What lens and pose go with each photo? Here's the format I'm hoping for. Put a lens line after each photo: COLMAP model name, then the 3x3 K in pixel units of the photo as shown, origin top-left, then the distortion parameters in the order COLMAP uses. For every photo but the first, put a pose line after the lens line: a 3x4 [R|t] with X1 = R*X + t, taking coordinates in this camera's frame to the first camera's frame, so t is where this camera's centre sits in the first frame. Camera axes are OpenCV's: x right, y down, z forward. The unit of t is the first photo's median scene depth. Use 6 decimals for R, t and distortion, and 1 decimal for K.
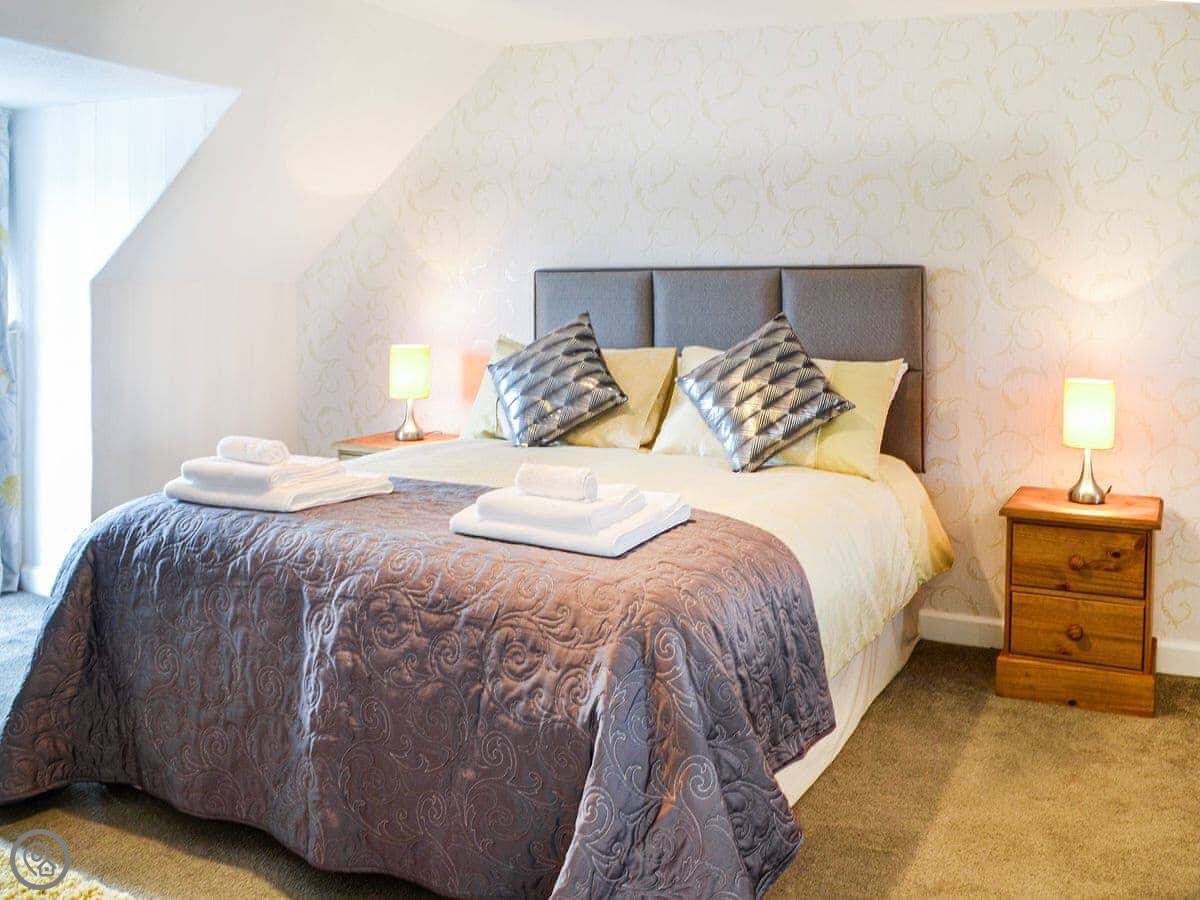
lens RADIAL K [[1168.3, 0, 601.8], [0, 1168.3, 405.5], [0, 0, 1]] dist [-0.070626, -0.001935]
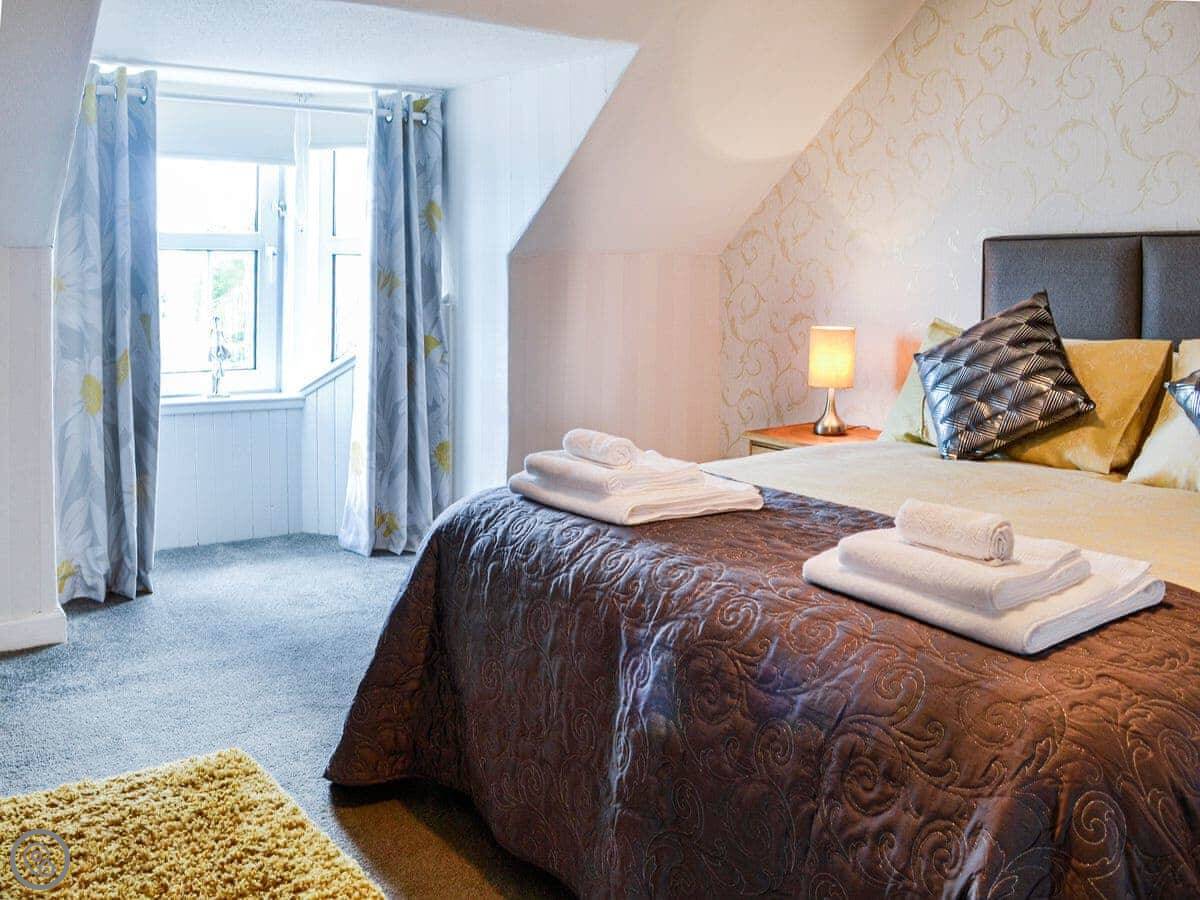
lens RADIAL K [[1115.4, 0, 478.1], [0, 1115.4, 374.3], [0, 0, 1]] dist [-0.070551, 0.003738]
pose [[0.864295, 0.041169, -0.501297, 0.039848], [-0.041917, 0.999073, 0.009780, -0.022205], [0.501235, 0.012560, 0.865220, 0.254840]]
